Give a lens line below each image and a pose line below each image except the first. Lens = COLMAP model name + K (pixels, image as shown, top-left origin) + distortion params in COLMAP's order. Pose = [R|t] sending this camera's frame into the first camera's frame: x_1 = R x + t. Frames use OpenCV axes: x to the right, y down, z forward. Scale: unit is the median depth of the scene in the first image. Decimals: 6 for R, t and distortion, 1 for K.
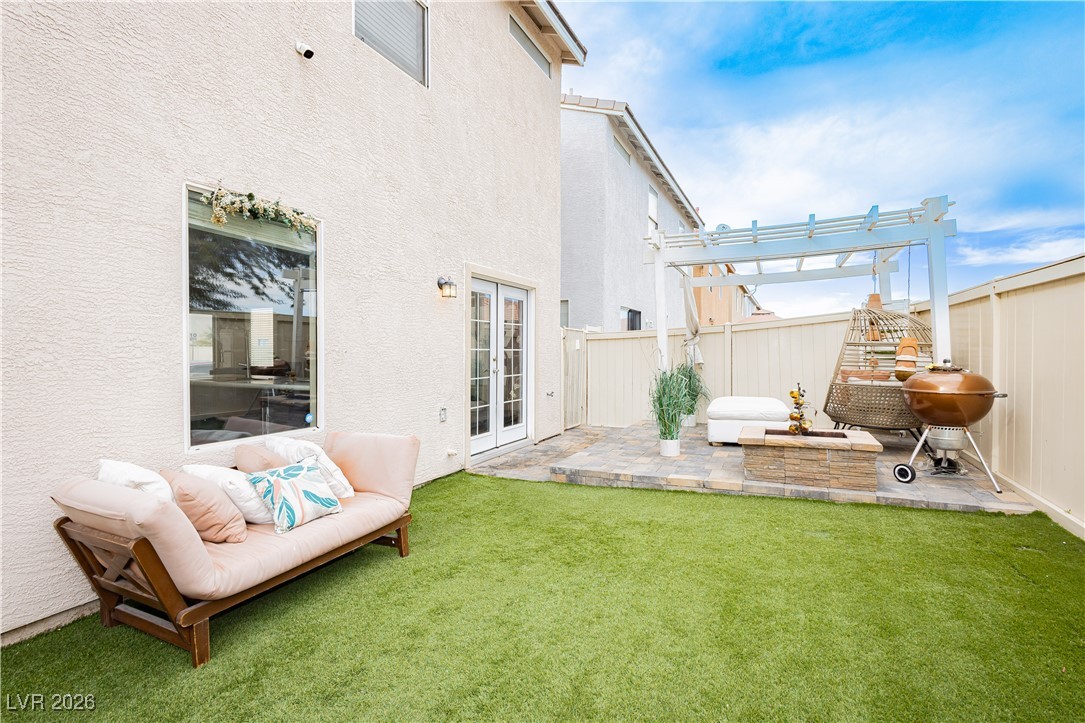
lens RADIAL K [[494.9, 0, 542.5], [0, 494.9, 361.5], [0, 0, 1]] dist [0.003626, -0.000173]
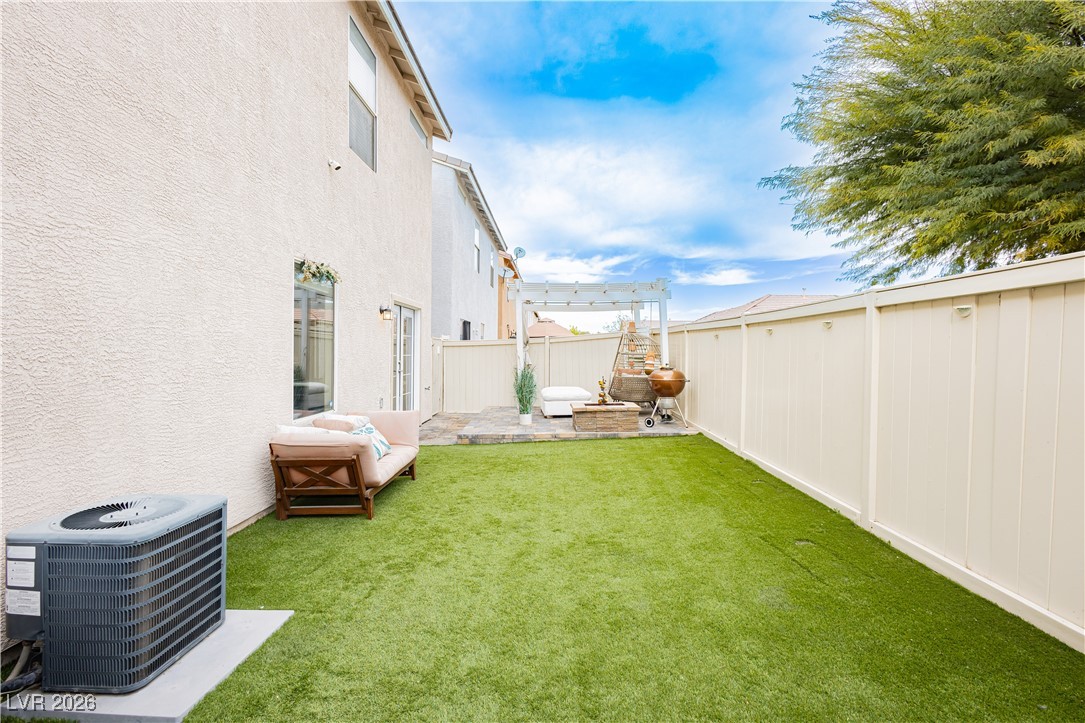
lens RADIAL K [[494.9, 0, 542.5], [0, 494.9, 361.5], [0, 0, 1]] dist [0.003626, -0.000173]
pose [[0.905746, -0.000913, 0.423819, -0.414513], [-0.000746, 0.999993, 0.003749, -0.016901], [-0.423820, -0.003712, 0.905739, -0.507502]]
